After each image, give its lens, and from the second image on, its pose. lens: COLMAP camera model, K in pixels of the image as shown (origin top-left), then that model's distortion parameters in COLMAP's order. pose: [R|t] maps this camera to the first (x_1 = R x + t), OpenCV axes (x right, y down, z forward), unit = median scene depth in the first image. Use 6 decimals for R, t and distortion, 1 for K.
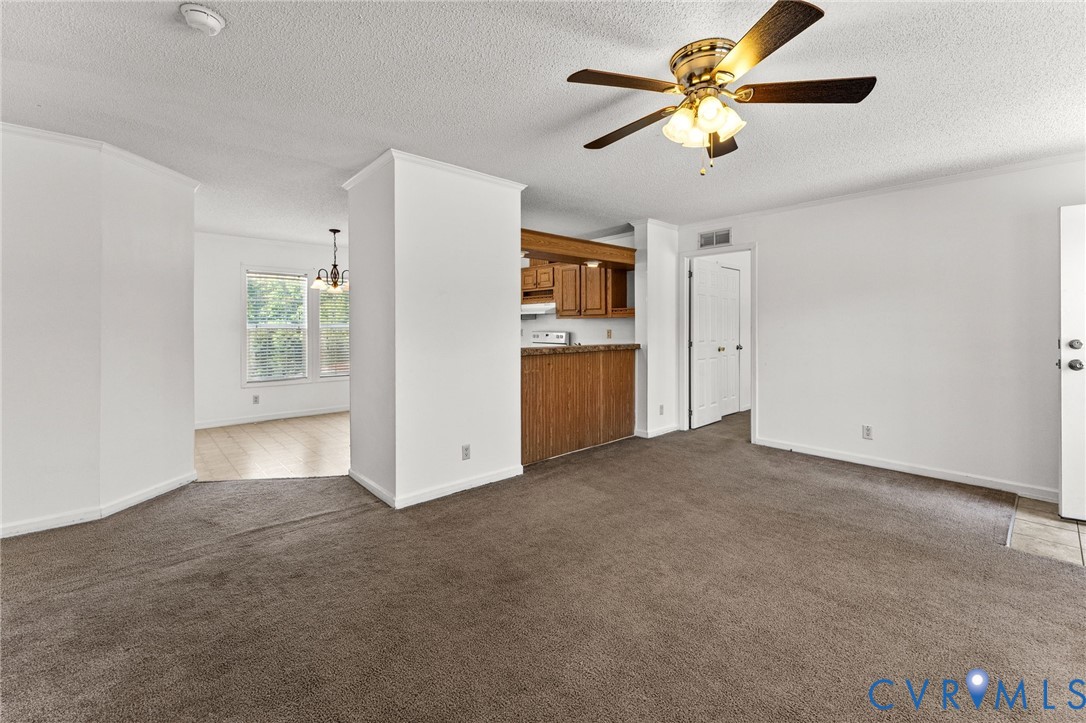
lens RADIAL K [[459.4, 0, 533.3], [0, 459.4, 330.5], [0, 0, 1]] dist [0.001848, 0.000340]
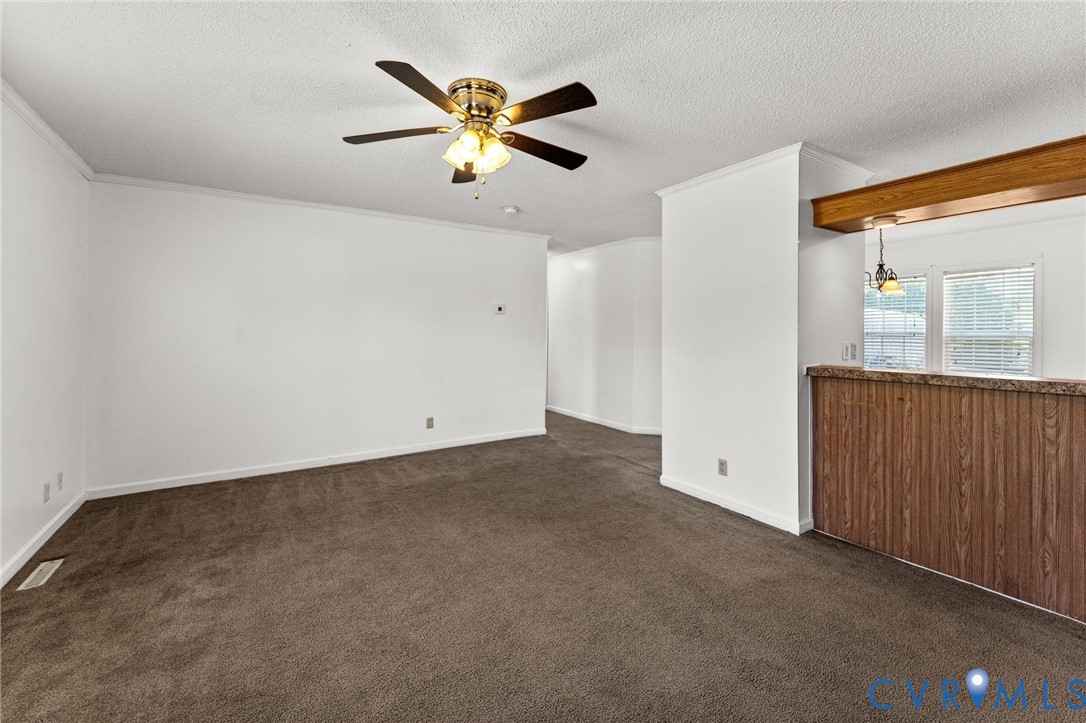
lens RADIAL K [[459.4, 0, 546.5], [0, 459.4, 331.2], [0, 0, 1]] dist [0.001848, 0.000340]
pose [[-0.154050, -0.001638, -0.988062, 0.715354], [-0.011038, 0.999939, 0.000063, -0.009485], [0.988001, 0.010916, -0.154059, 0.664384]]
